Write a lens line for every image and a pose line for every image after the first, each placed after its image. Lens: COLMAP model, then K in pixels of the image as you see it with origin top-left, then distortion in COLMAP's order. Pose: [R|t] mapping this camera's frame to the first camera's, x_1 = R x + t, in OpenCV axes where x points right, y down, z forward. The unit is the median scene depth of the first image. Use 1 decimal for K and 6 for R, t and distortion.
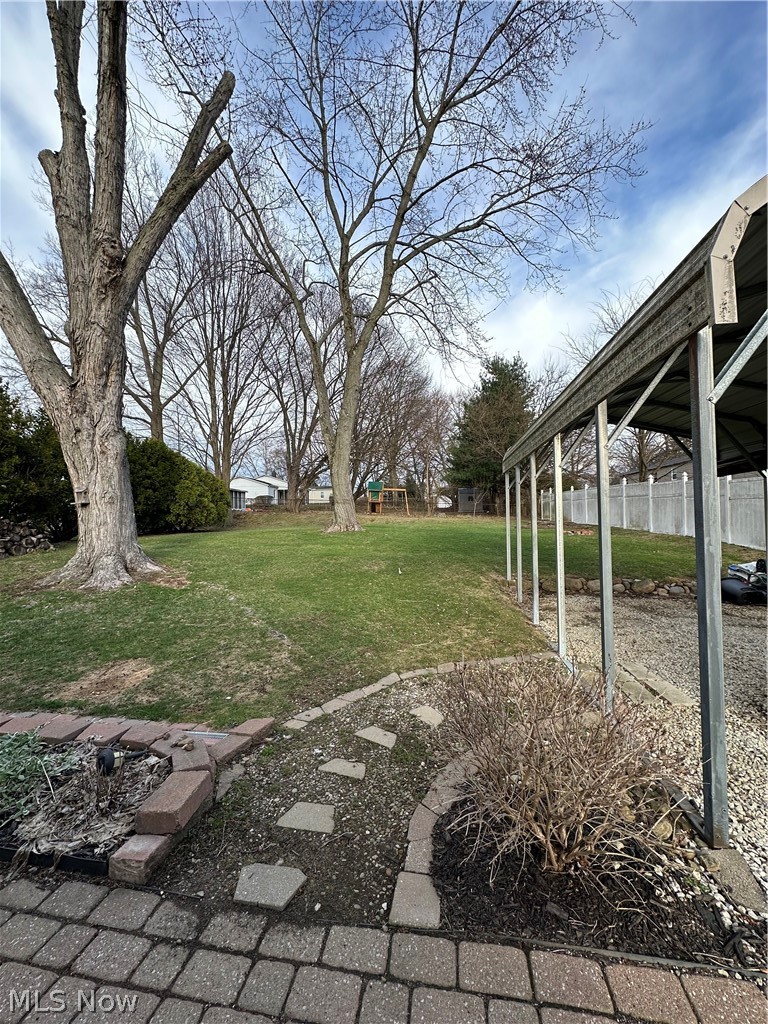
lens RADIAL K [[406.2, 0, 381.4], [0, 406.2, 512.8], [0, 0, 1]] dist [-0.003719, 0.001894]
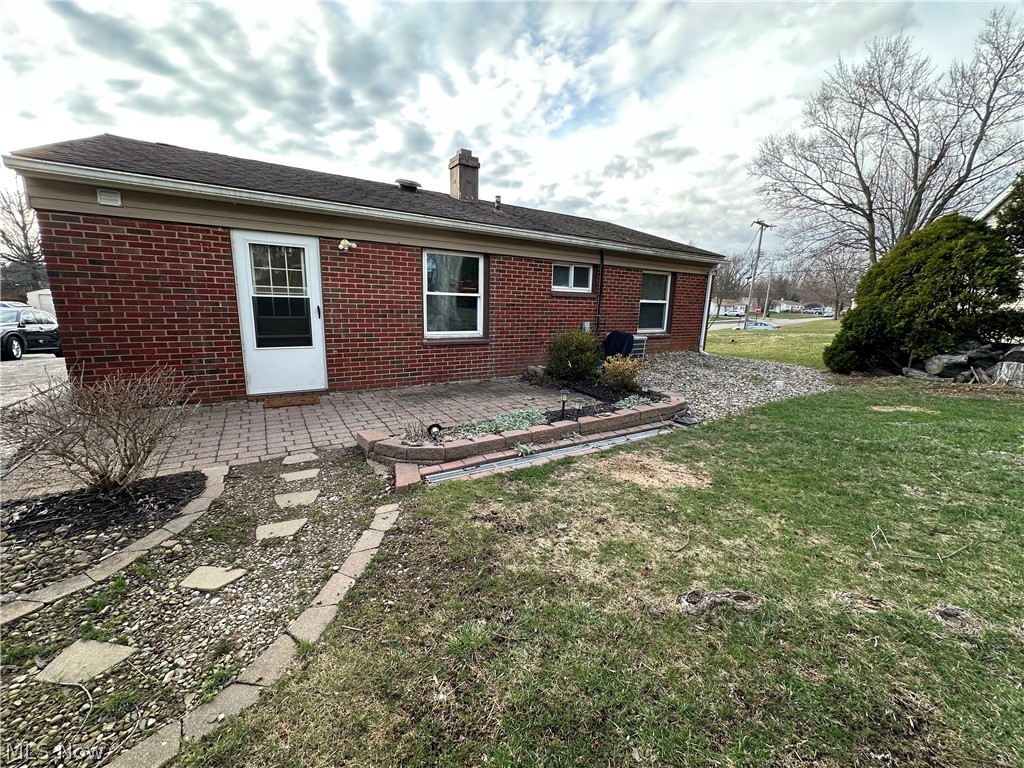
lens RADIAL K [[406.2, 0, 513.6], [0, 406.2, 386.6], [0, 0, 1]] dist [-0.003719, 0.001894]
pose [[-0.727905, 0.141597, -0.670898, 0.109437], [0.003059, 0.979106, 0.203326, 0.040579], [0.685671, 0.145950, -0.713130, 1.240299]]
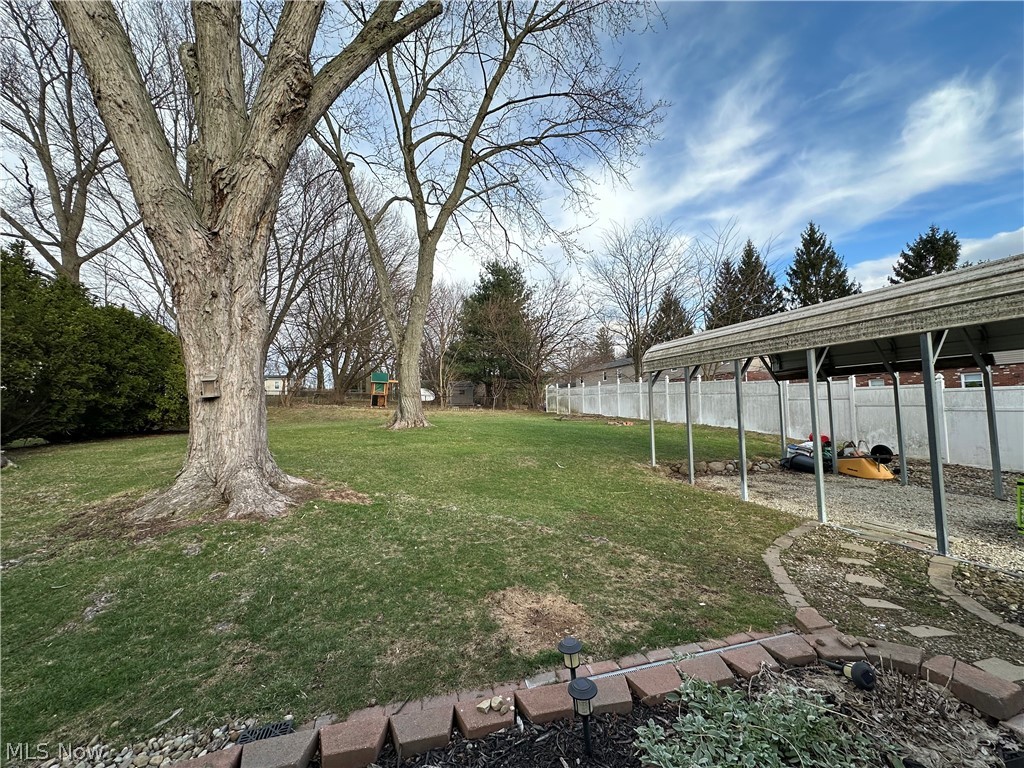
lens RADIAL K [[406.2, 0, 513.1], [0, 406.2, 385.2], [0, 0, 1]] dist [-0.003719, 0.001894]
pose [[0.909675, 0.019018, 0.414885, -0.932061], [0.001635, 0.998779, -0.049367, -0.013068], [-0.415318, 0.045586, 0.908533, 0.223469]]
